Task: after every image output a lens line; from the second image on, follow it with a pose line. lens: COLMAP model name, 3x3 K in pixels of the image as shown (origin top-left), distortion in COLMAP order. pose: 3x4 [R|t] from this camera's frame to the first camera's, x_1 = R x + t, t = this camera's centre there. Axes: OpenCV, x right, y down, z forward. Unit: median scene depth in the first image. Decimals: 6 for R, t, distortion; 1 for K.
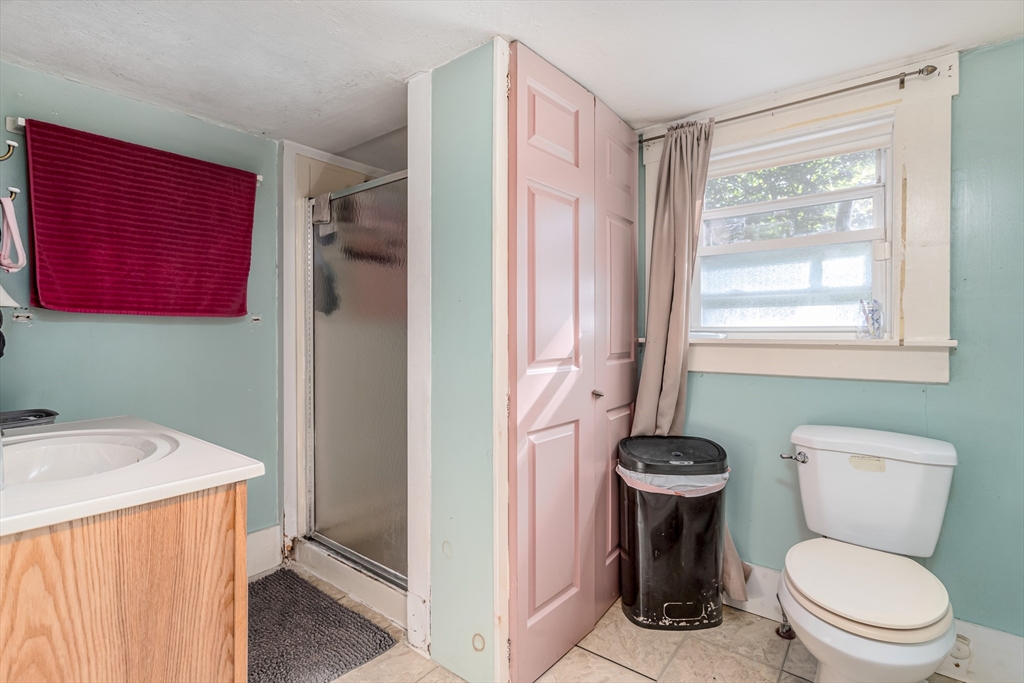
lens RADIAL K [[485.5, 0, 511.6], [0, 485.5, 344.3], [0, 0, 1]] dist [-0.006720, 0.001111]
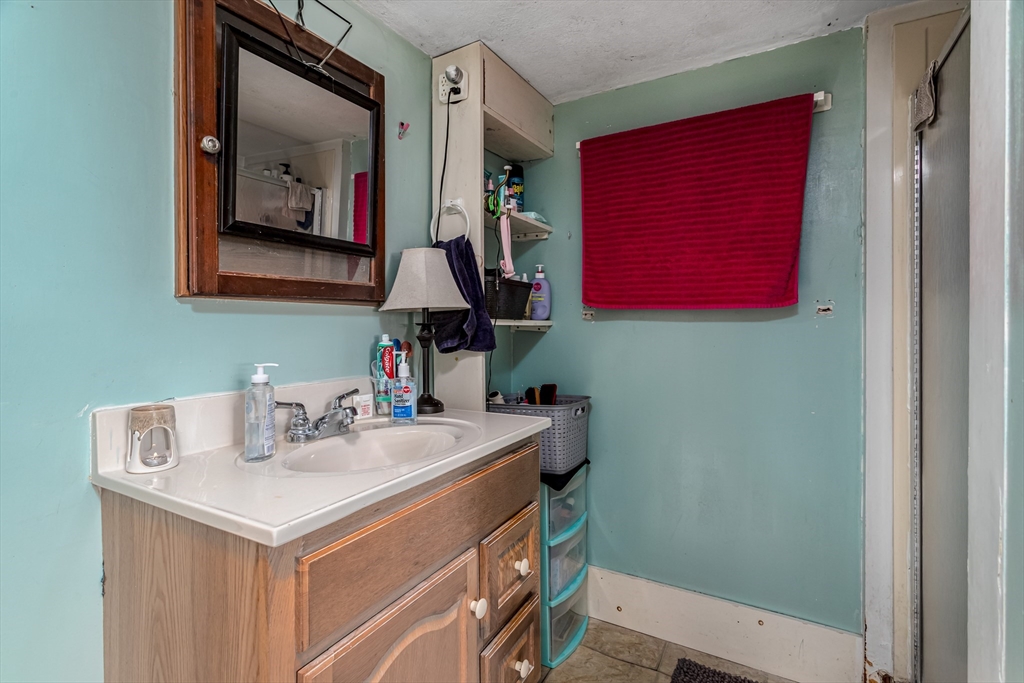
lens RADIAL K [[485.5, 0, 502.2], [0, 485.5, 327.5], [0, 0, 1]] dist [-0.006720, 0.001111]
pose [[0.139269, 0.004816, -0.990243, 0.087335], [-0.025154, 0.999683, 0.001324, -0.019599], [0.989935, 0.024724, 0.139346, 0.550230]]
